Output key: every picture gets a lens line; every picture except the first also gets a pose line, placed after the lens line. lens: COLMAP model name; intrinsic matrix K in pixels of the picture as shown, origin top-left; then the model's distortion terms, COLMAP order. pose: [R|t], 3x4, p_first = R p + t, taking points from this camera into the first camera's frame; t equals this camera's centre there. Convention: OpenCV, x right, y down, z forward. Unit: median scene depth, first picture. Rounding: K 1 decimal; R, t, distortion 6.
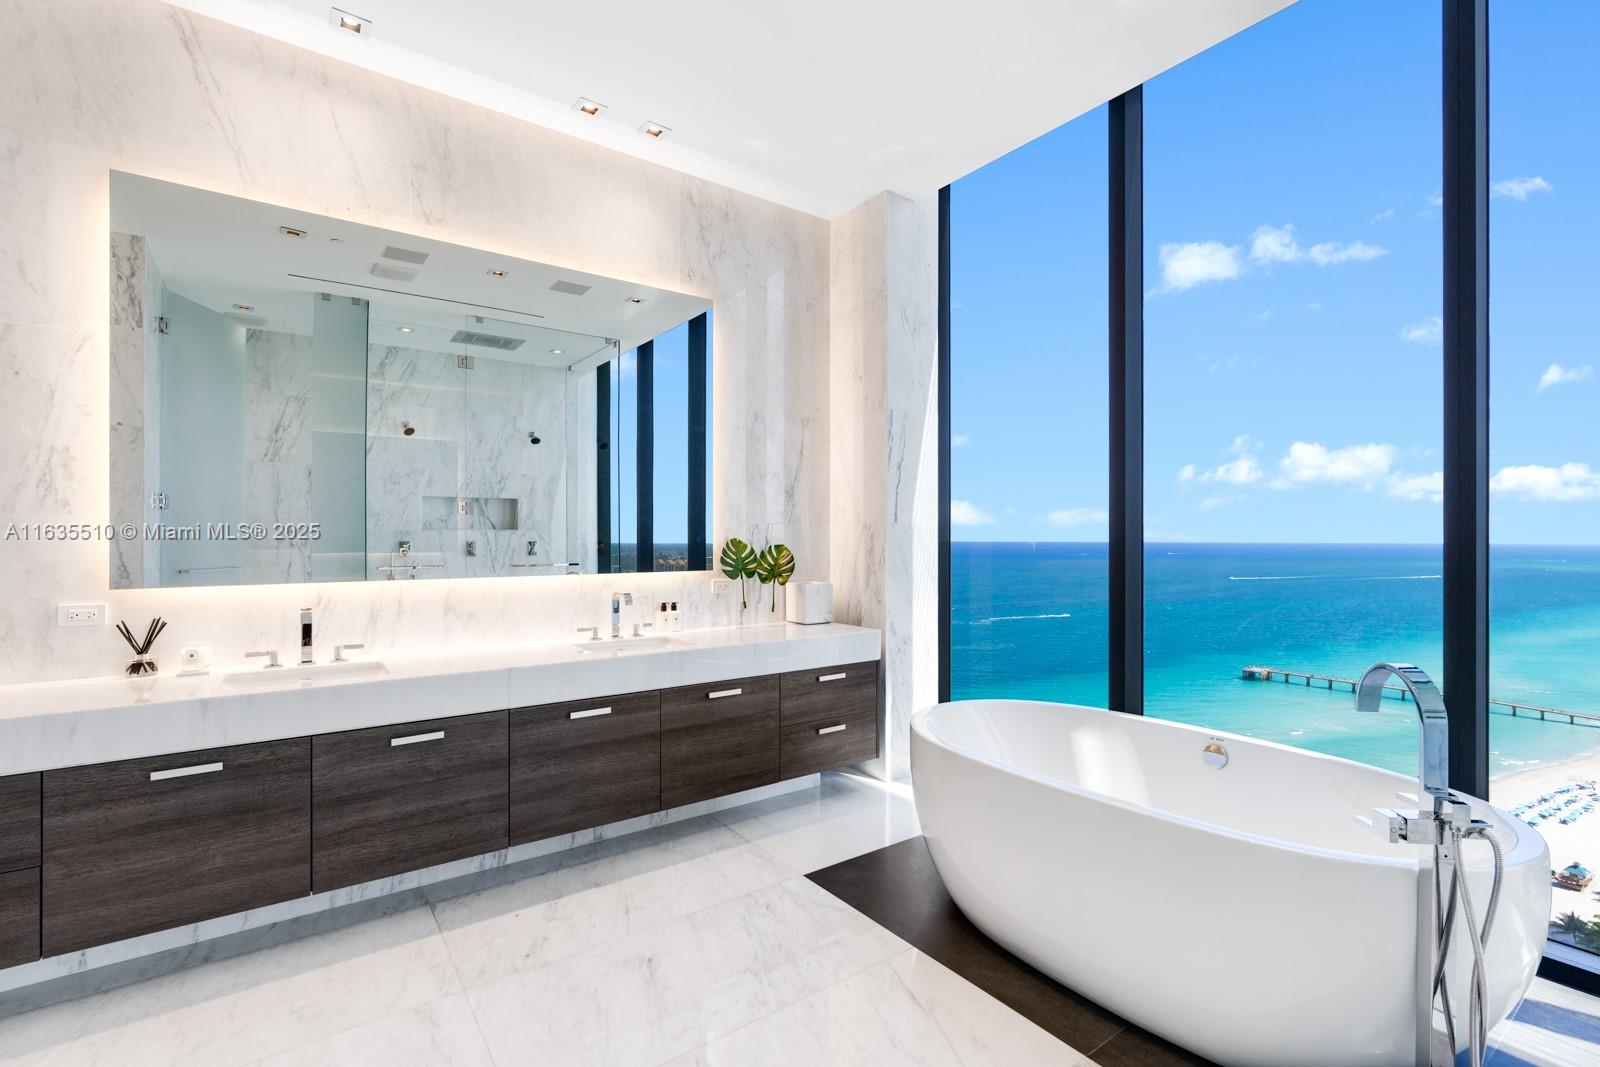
lens RADIAL K [[720.2, 0, 793.2], [0, 720.2, 538.3], [0, 0, 1]] dist [-0.011782, 0.003518]
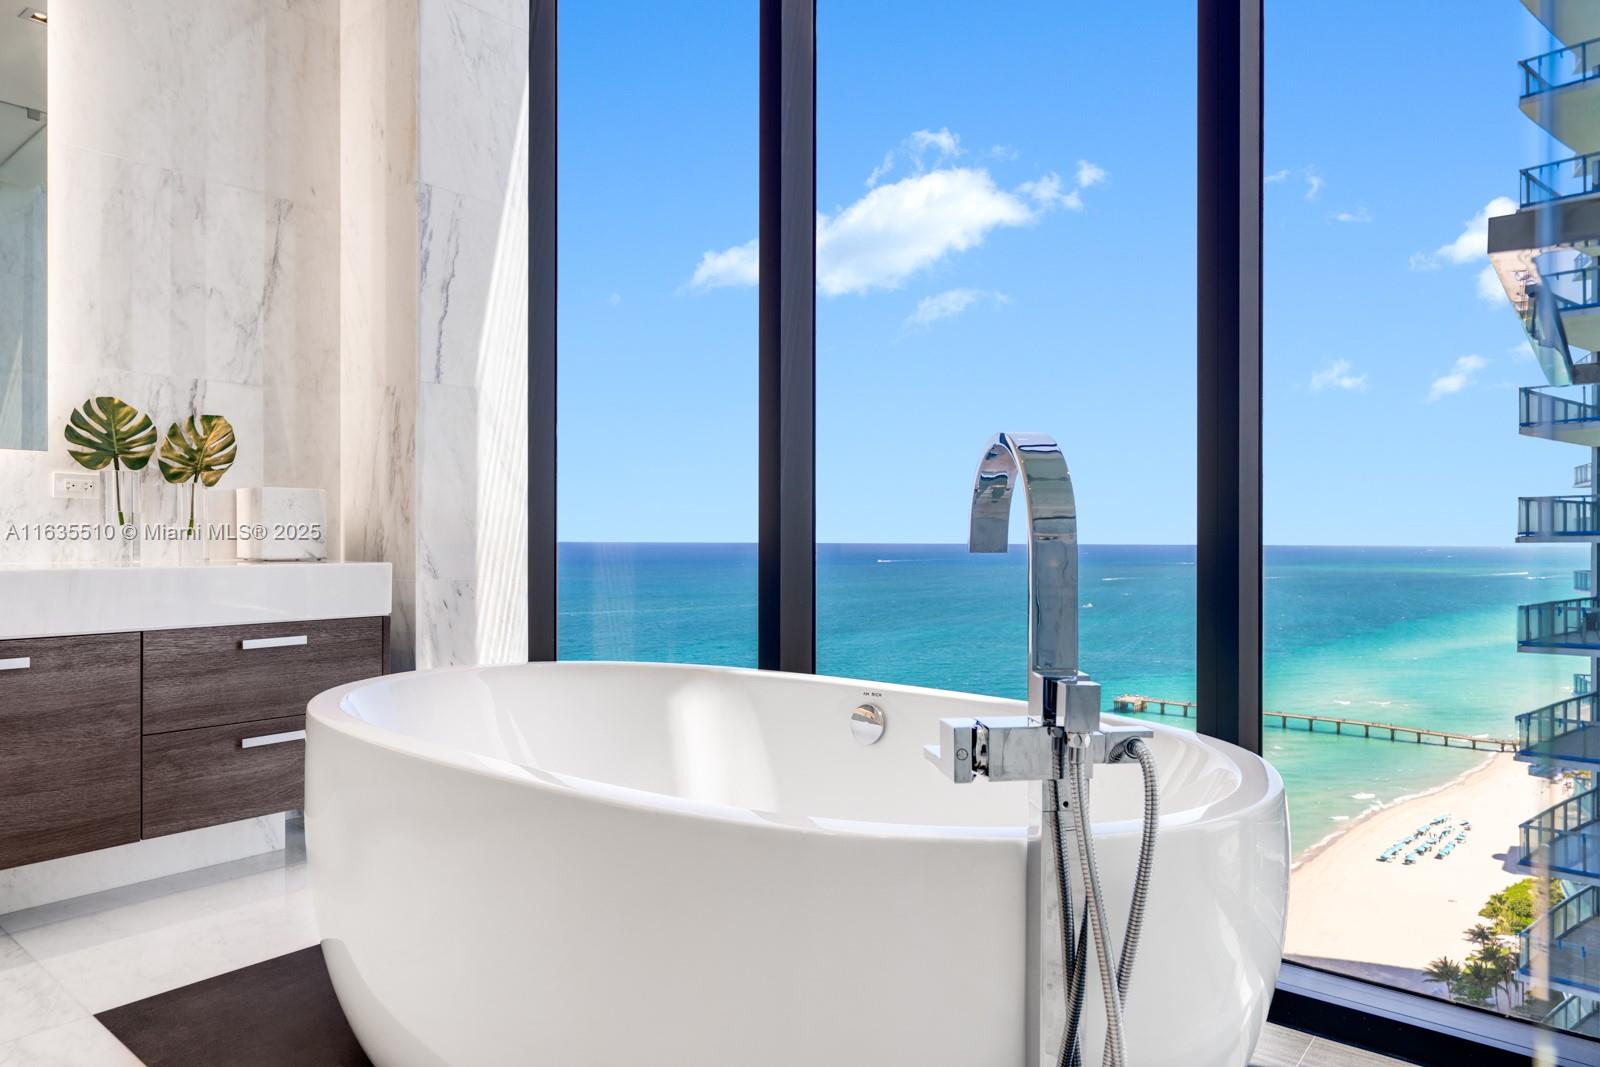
lens RADIAL K [[997.8, 0, 802.6], [0, 997.8, 540.7], [0, 0, 1]] dist [0.004325, -0.000487]
pose [[0.967279, -0.001794, 0.253709, 0.224626], [0.001253, 0.999997, 0.002295, 0.104299], [-0.253712, -0.001902, 0.967278, 0.155795]]
